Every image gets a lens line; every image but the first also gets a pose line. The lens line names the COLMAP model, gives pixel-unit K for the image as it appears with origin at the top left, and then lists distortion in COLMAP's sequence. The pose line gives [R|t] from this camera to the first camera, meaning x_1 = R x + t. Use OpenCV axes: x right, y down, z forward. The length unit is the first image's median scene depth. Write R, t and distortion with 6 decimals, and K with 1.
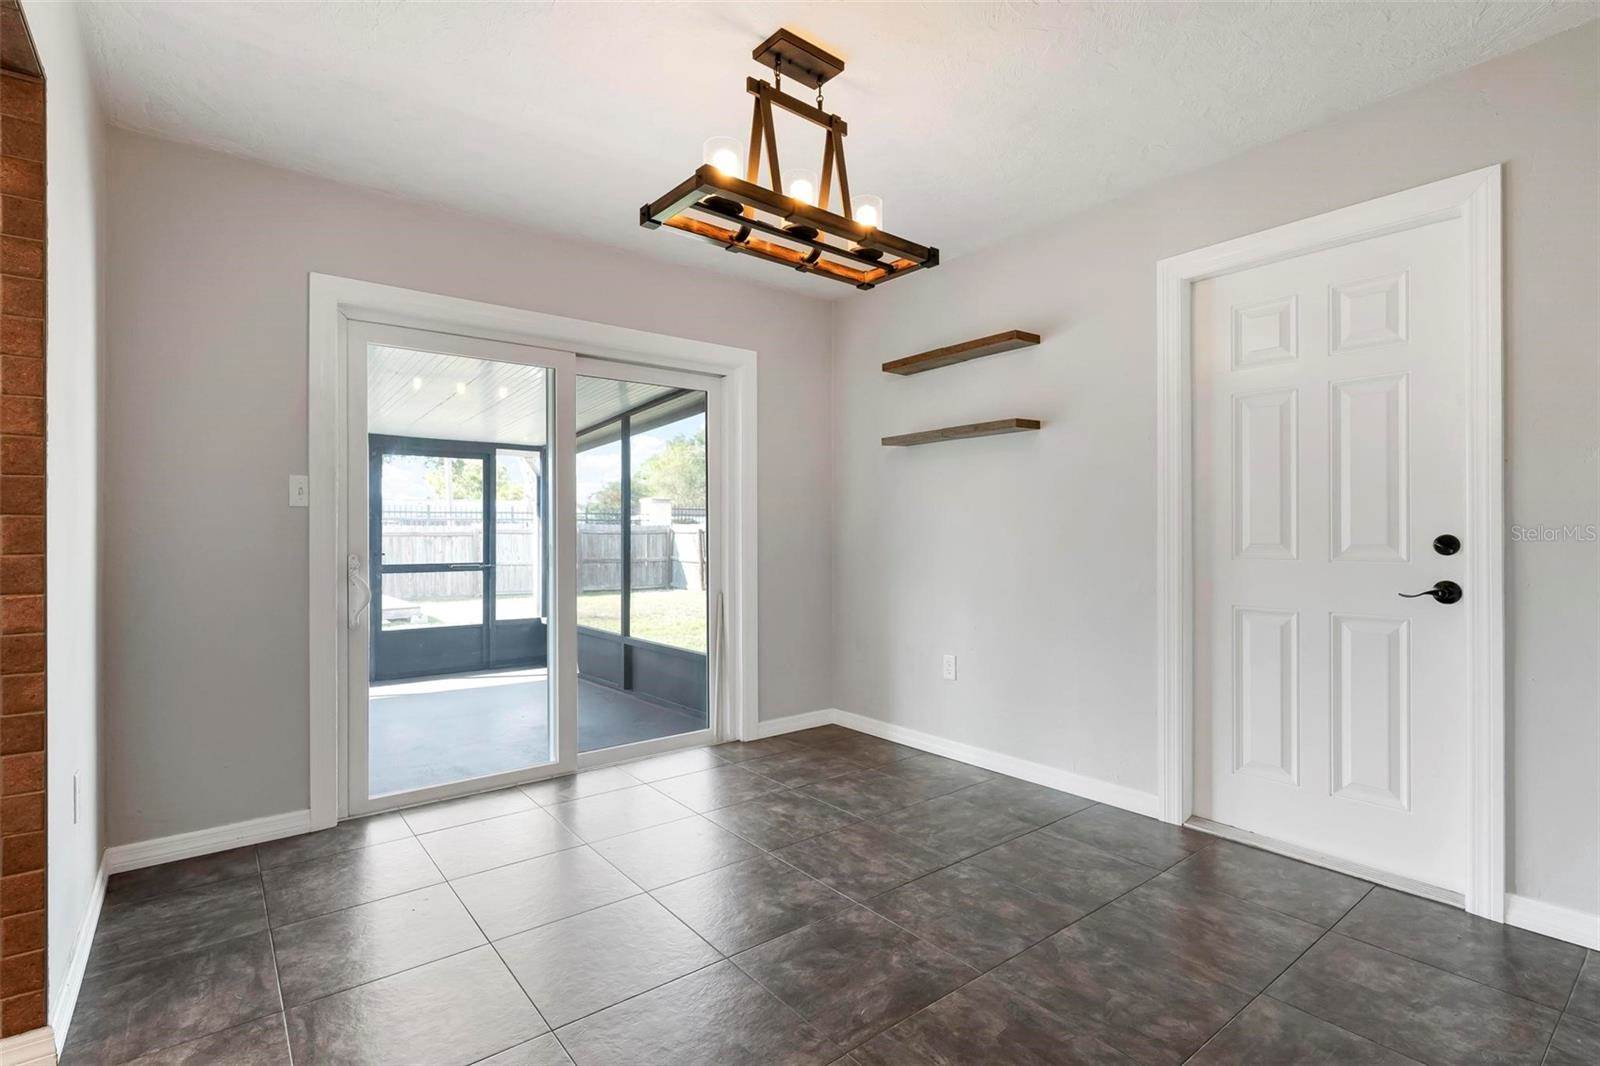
lens RADIAL K [[761.6, 0, 805.4], [0, 761.6, 531.2], [0, 0, 1]] dist [-0.000265, 0.000142]
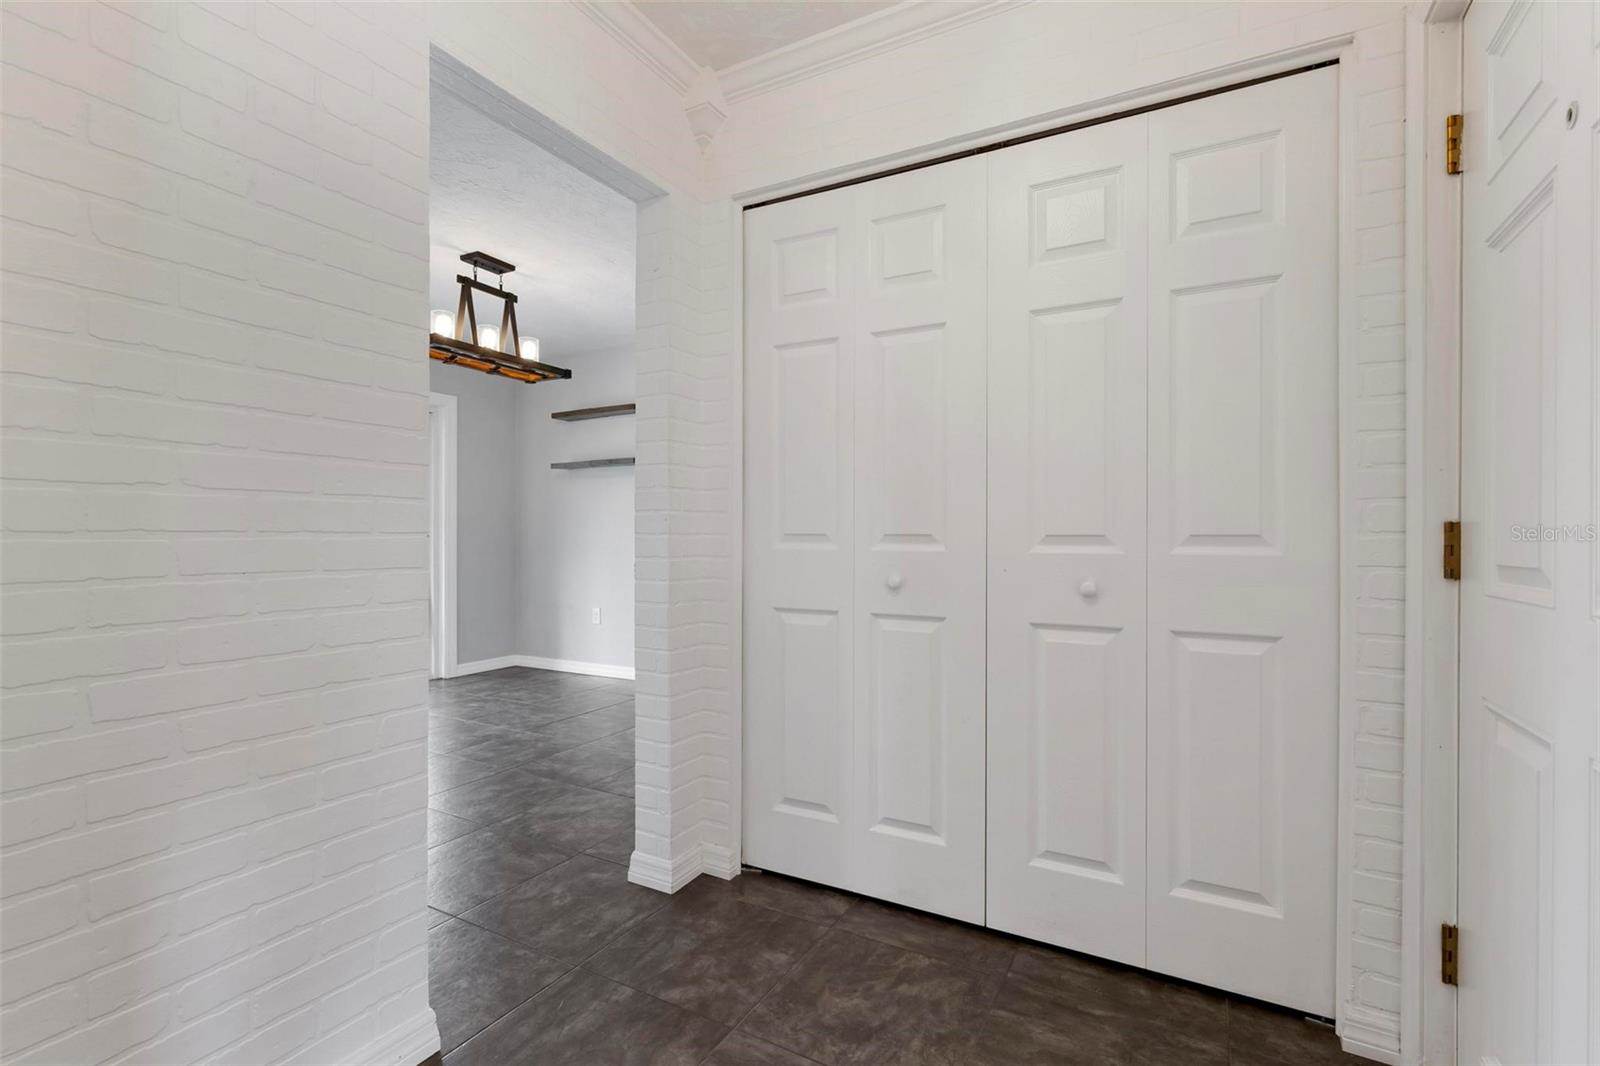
lens RADIAL K [[727.2, 0, 800.0], [0, 727.2, 533.0], [0, 0, 1]] dist [-0.000869, -0.000044]
pose [[0.925483, 0.003996, 0.378769, 0.024012], [-0.002993, 0.999990, -0.003238, 0.026844], [-0.378778, 0.001864, 0.925486, -0.838121]]
